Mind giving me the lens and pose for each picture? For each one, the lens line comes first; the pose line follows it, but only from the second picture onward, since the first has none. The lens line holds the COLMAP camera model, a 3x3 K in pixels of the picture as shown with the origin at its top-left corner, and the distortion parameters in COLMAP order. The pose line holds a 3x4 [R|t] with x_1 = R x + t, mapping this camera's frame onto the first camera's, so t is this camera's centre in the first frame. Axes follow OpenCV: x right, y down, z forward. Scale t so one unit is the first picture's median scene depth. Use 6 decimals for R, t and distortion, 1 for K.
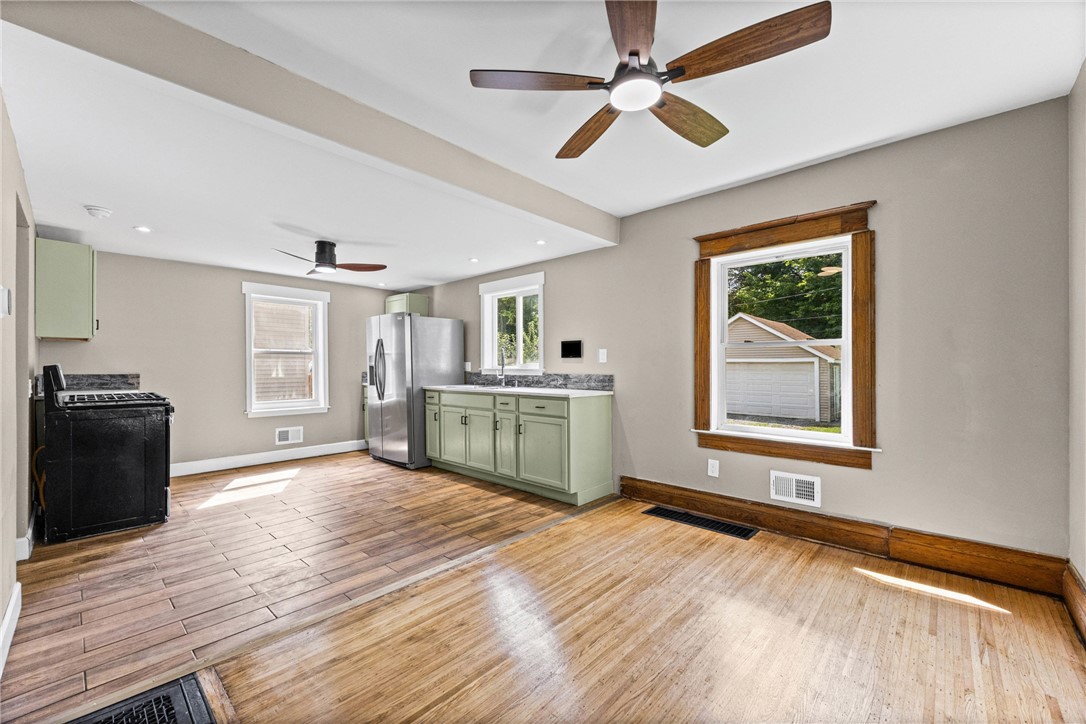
lens RADIAL K [[433.7, 0, 545.6], [0, 433.7, 376.1], [0, 0, 1]] dist [0.007093, -0.000326]
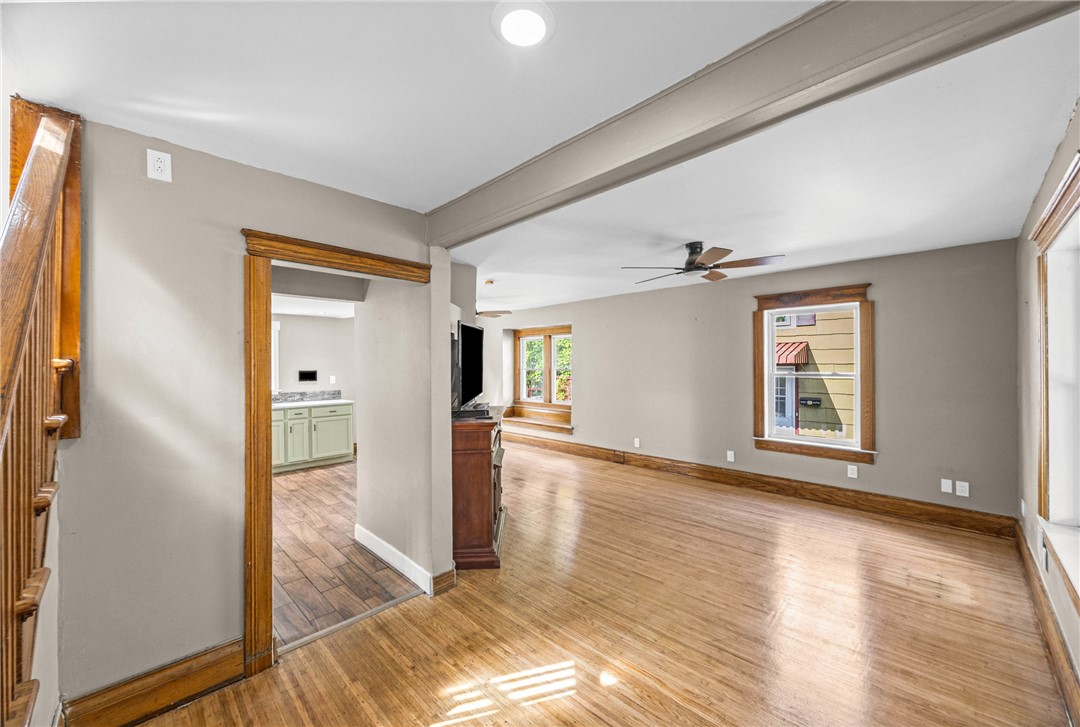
lens RADIAL K [[423.1, 0, 541.4], [0, 423.1, 362.1], [0, 0, 1]] dist [-0.000139, 0.000310]
pose [[0.059337, 0.001691, 0.998237, -1.815792], [0.030973, 0.999514, -0.003534, -0.100919], [-0.997757, 0.031128, 0.059256, 0.076878]]
